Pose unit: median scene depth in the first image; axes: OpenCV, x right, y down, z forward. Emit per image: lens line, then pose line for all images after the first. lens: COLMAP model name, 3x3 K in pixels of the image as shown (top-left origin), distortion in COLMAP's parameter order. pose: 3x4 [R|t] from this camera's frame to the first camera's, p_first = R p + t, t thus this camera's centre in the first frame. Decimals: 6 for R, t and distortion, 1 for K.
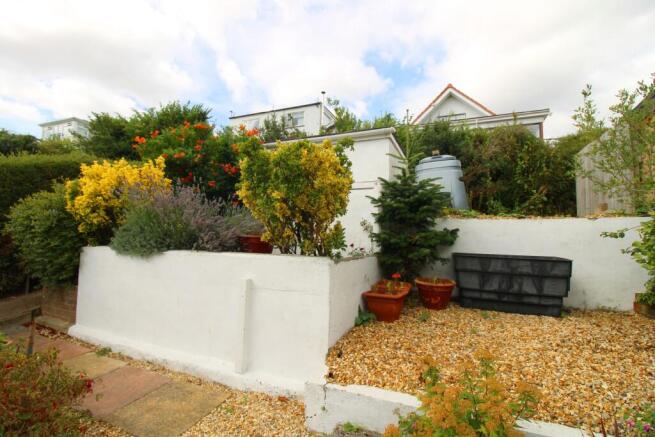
lens RADIAL K [[305.7, 0, 327.9], [0, 305.7, 218.3], [0, 0, 1]] dist [-0.010665, -0.001333]
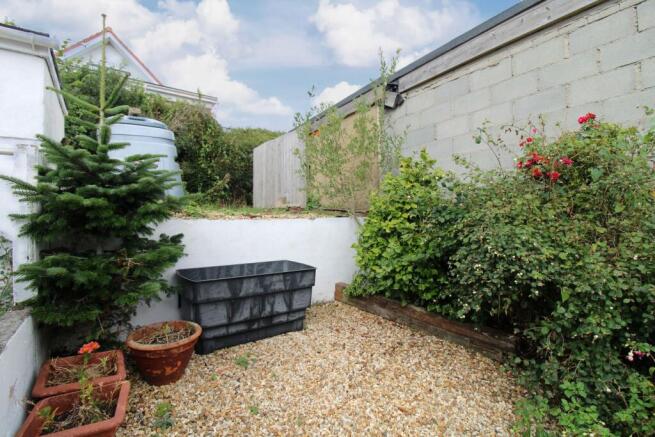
lens RADIAL K [[305.7, 0, 328.7], [0, 305.7, 215.7], [0, 0, 1]] dist [-0.010665, -0.001333]
pose [[0.502164, -0.014361, 0.864653, 0.003215], [-0.045281, 0.998054, 0.042875, -0.055277], [-0.863586, -0.060682, 0.500537, 0.418445]]
